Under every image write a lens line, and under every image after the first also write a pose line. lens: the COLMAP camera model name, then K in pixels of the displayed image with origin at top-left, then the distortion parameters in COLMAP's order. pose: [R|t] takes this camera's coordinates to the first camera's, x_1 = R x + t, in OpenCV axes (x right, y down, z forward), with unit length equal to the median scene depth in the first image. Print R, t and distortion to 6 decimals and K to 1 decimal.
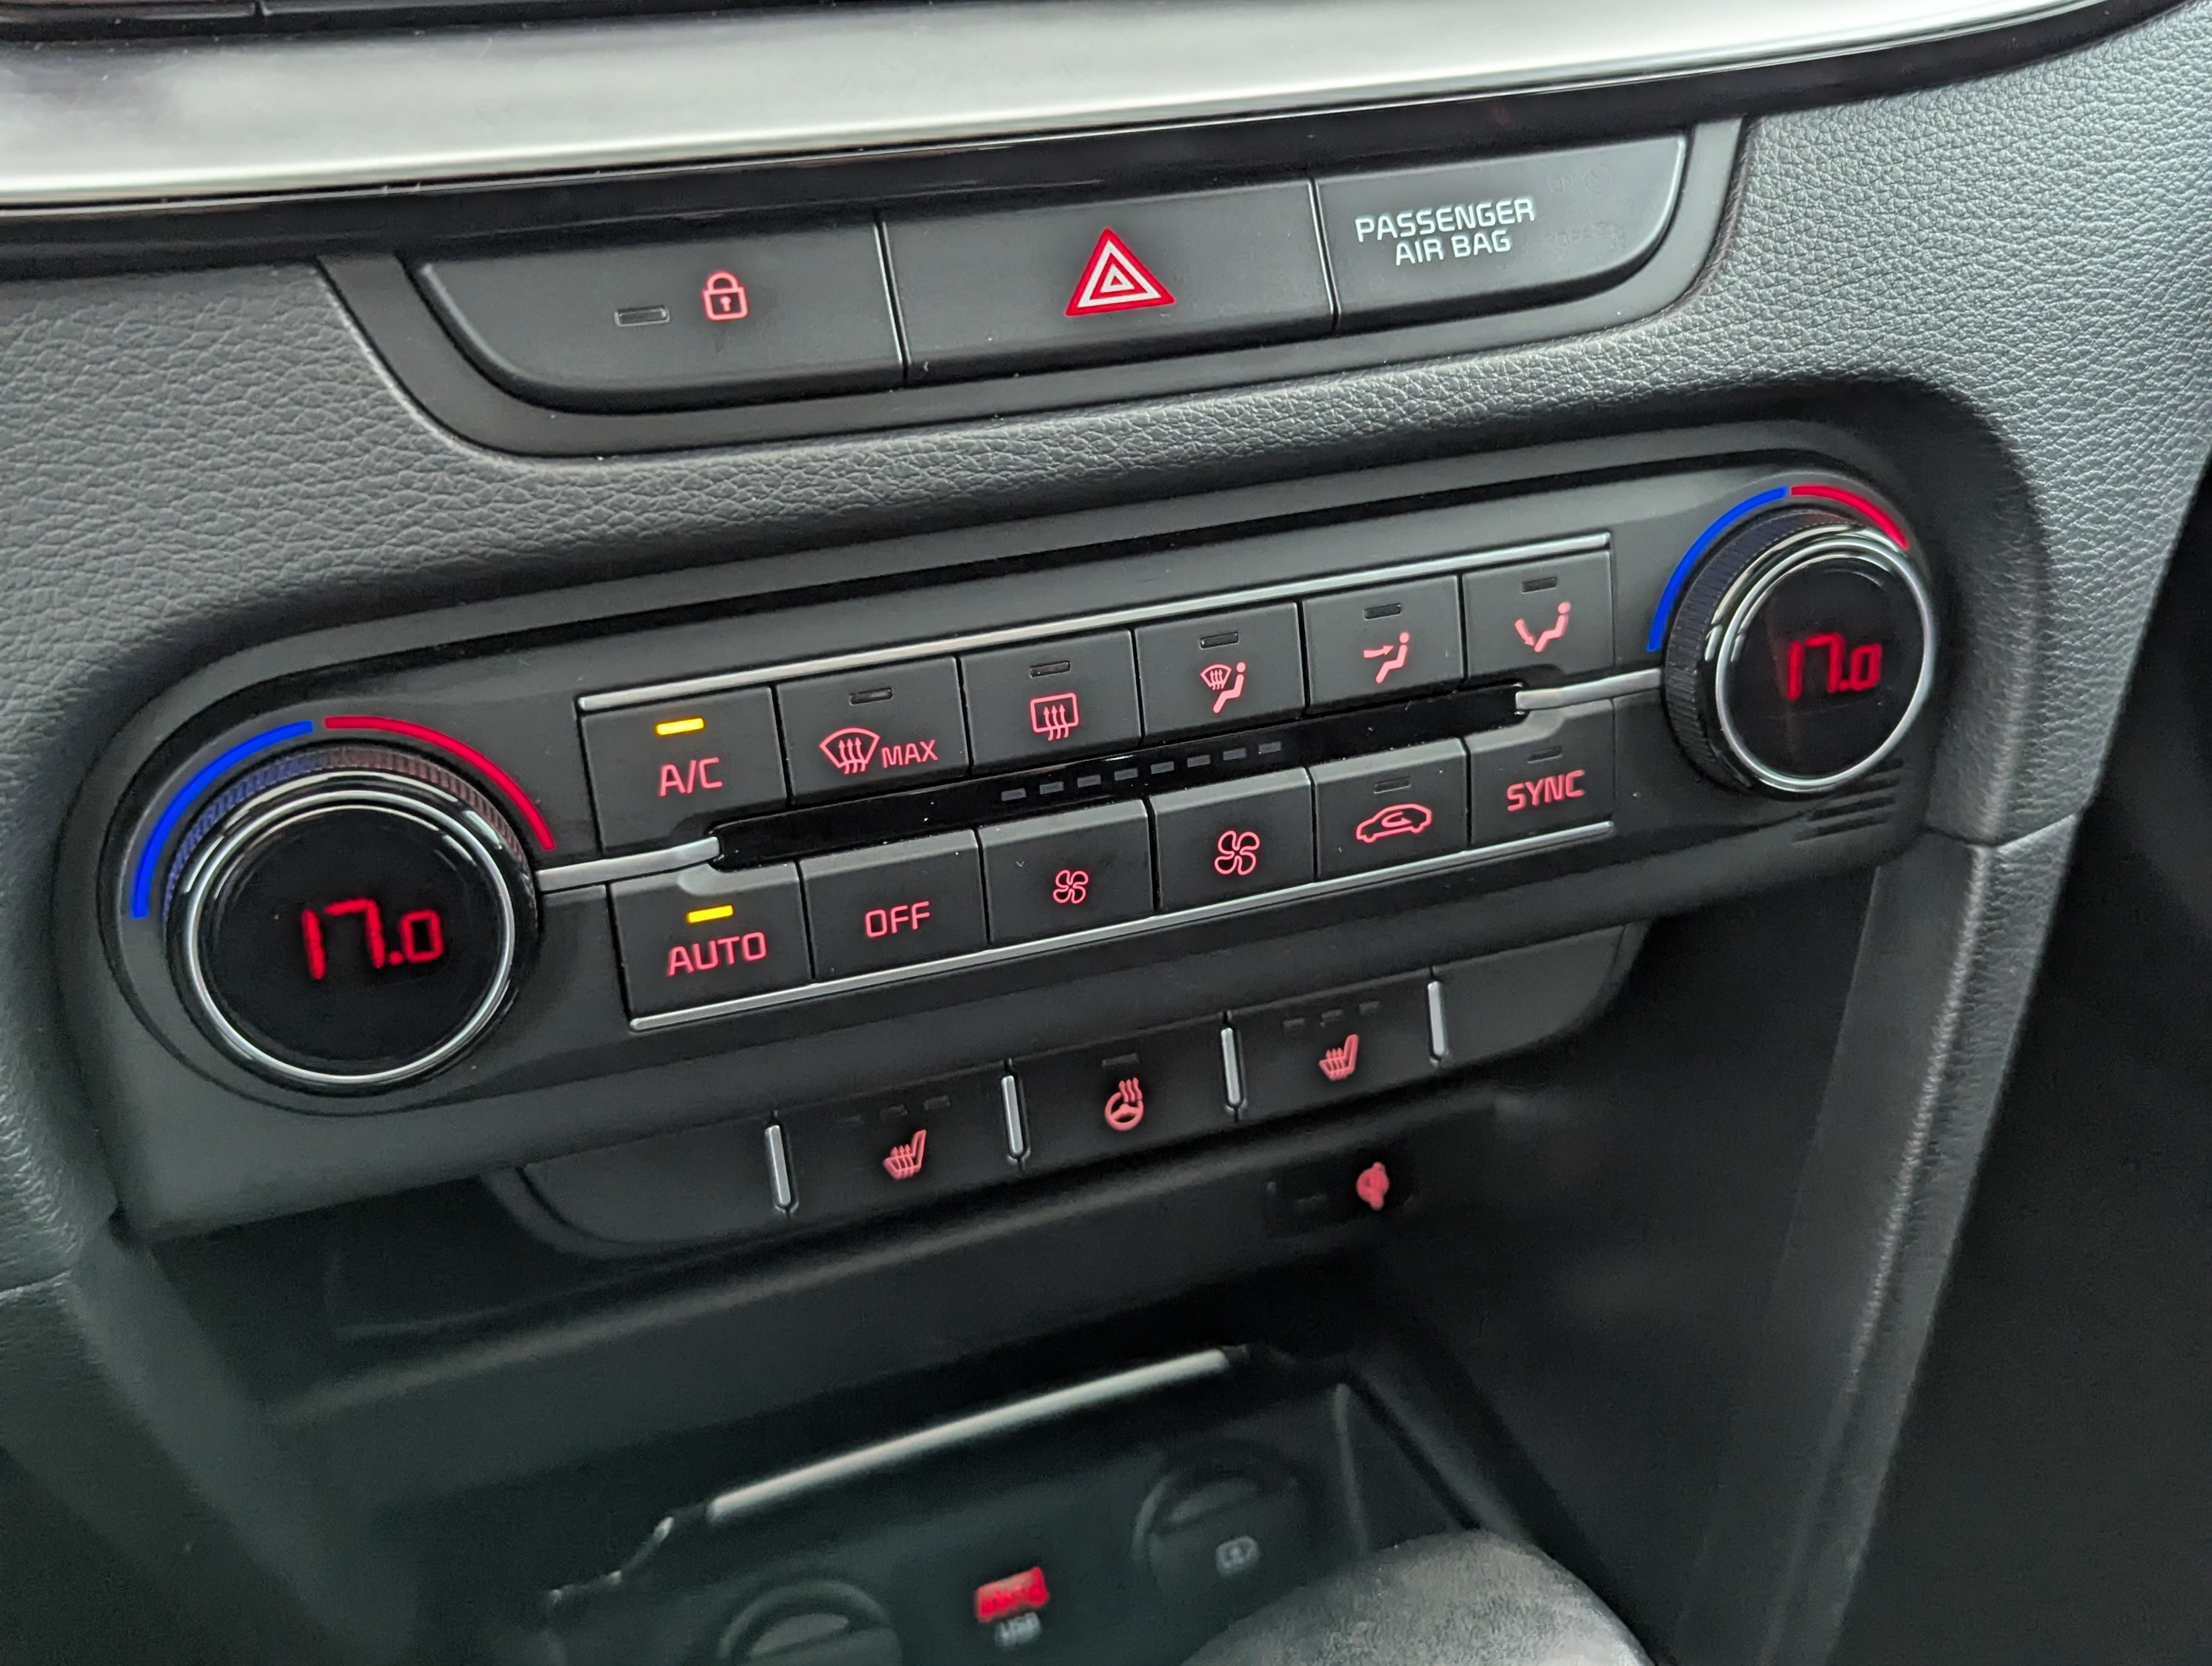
lens RADIAL K [[2073.1, 0, 1092.8], [0, 2073.1, 836.0], [0, 0, 1]] dist [0.040931, 0.000000]
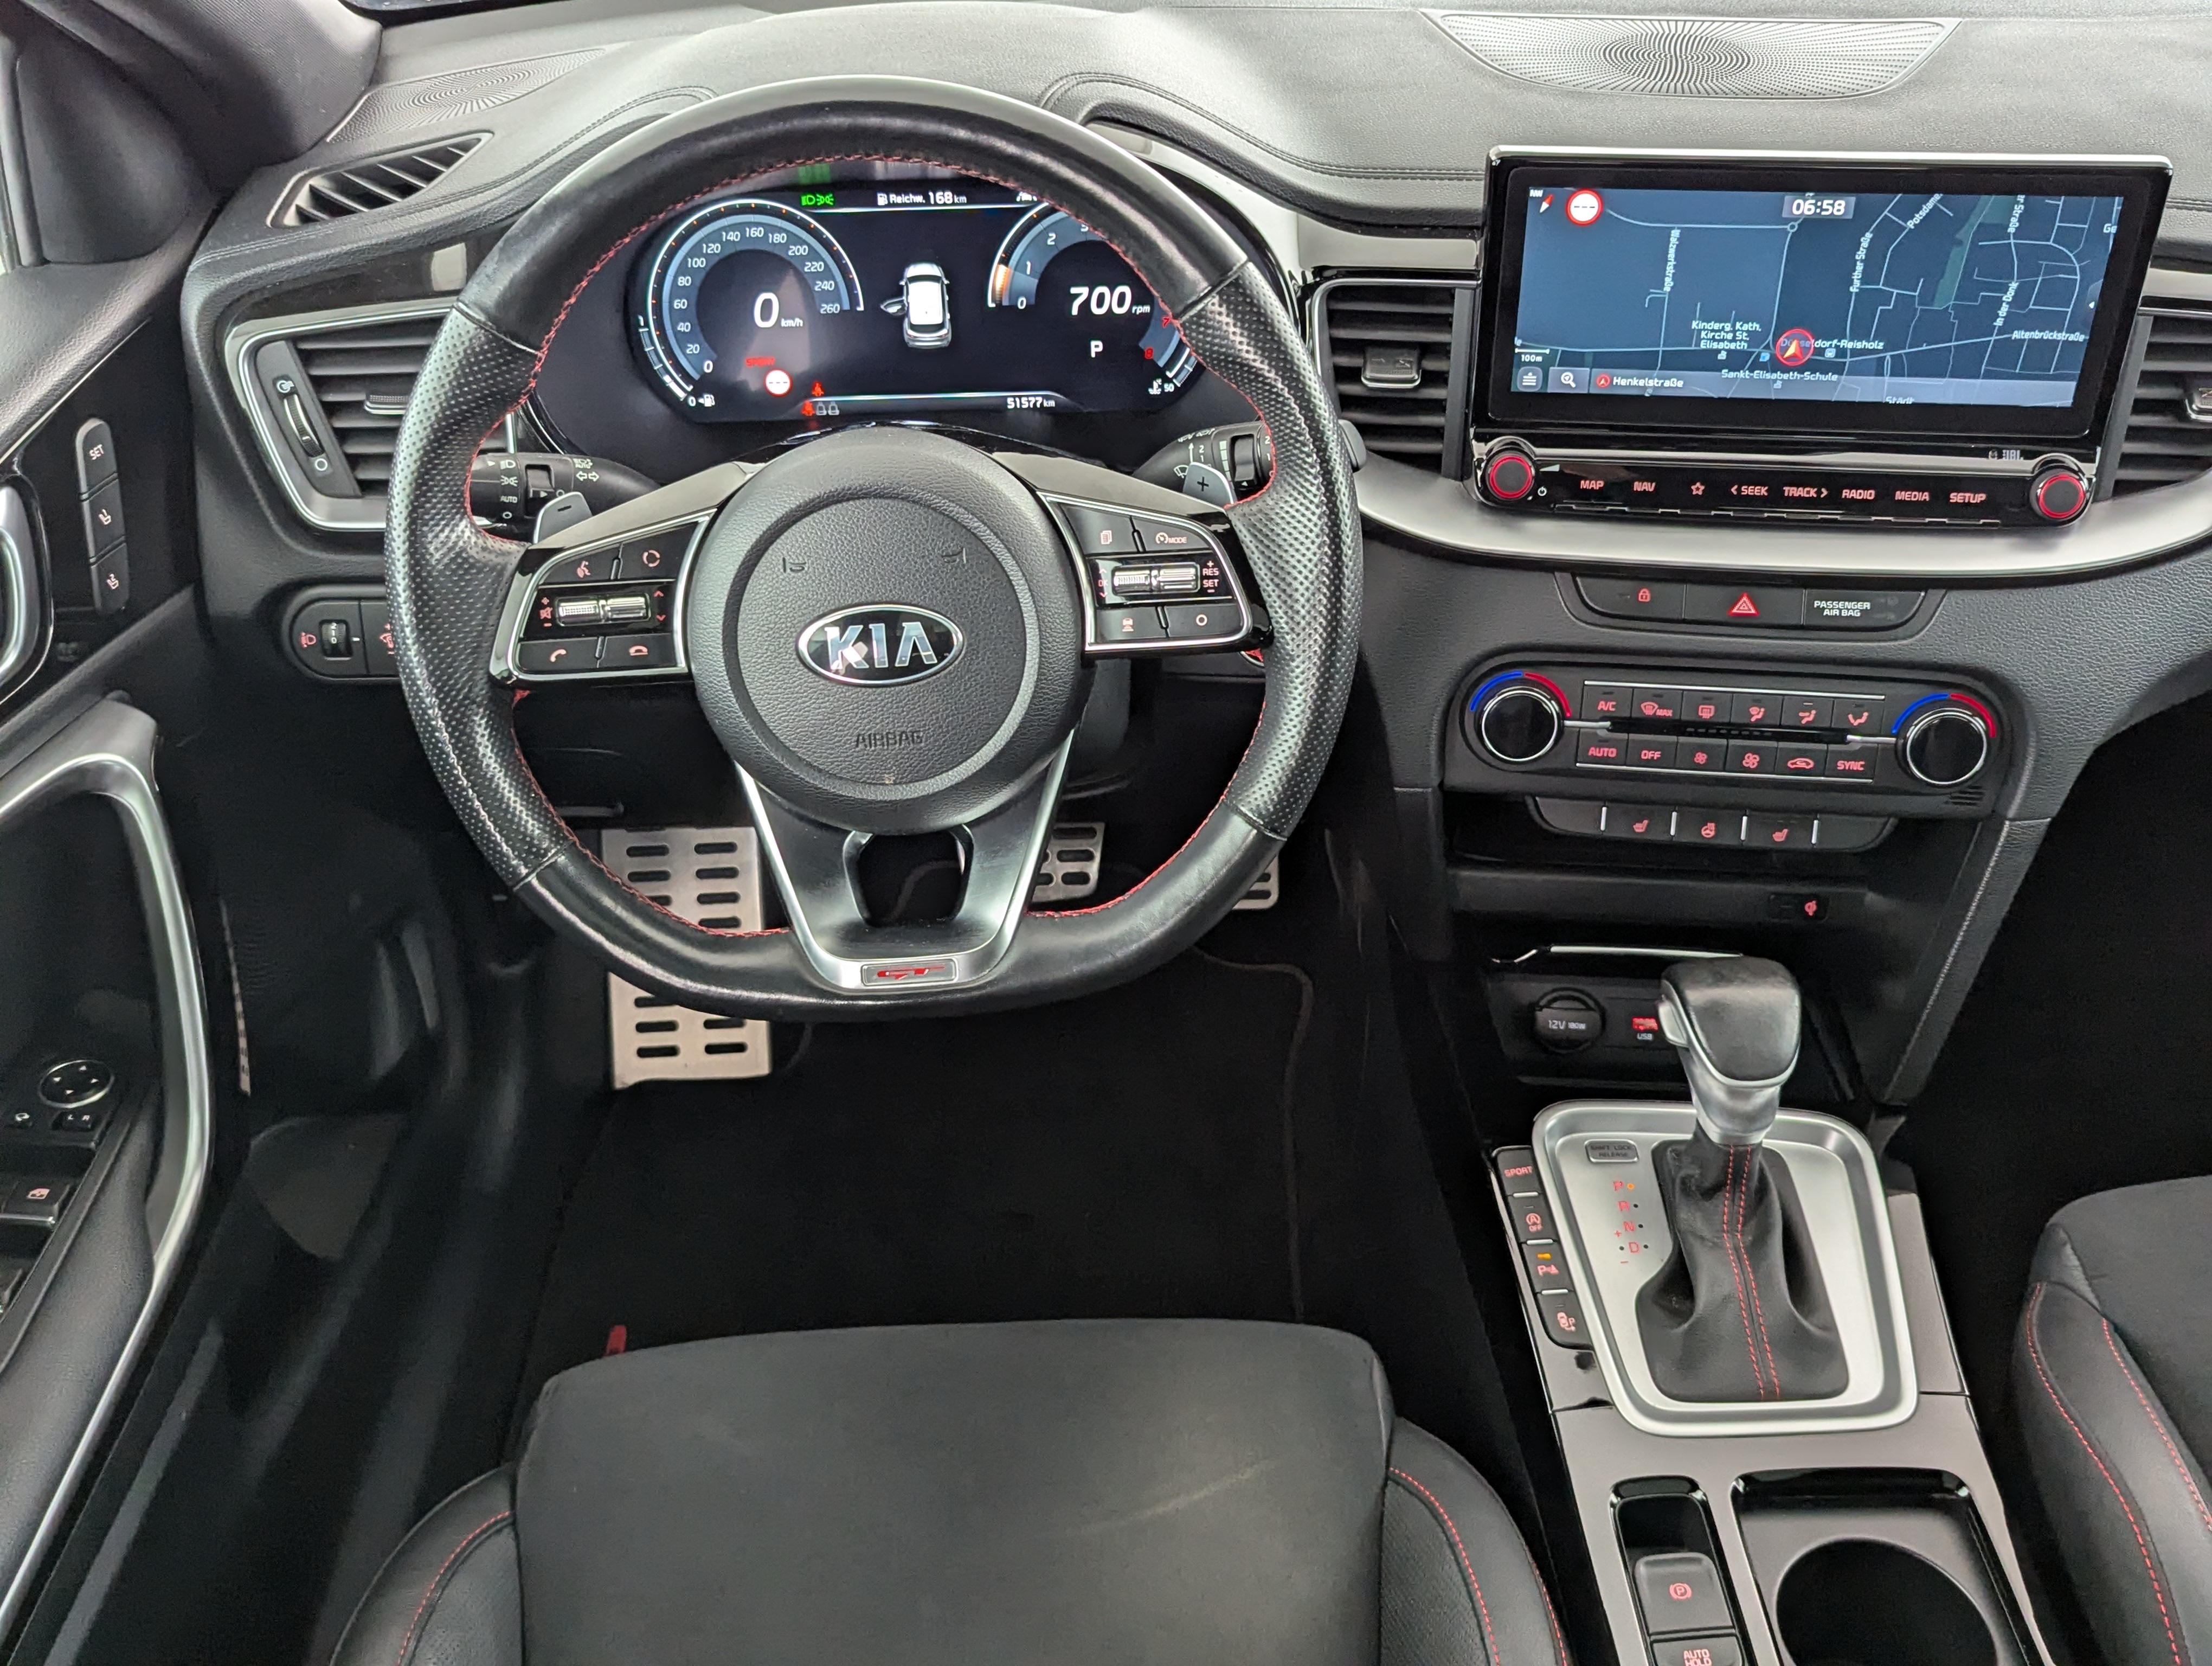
lens RADIAL K [[2073.1, 0, 1171.0], [0, 2073.1, 834.3], [0, 0, 1]] dist [0.040931, 0.000000]
pose [[0.900283, 0.241932, -0.361884, 0.505844], [-0.232927, 0.970041, 0.069037, 0.118630], [0.367745, 0.022139, 0.929663, -2.740119]]
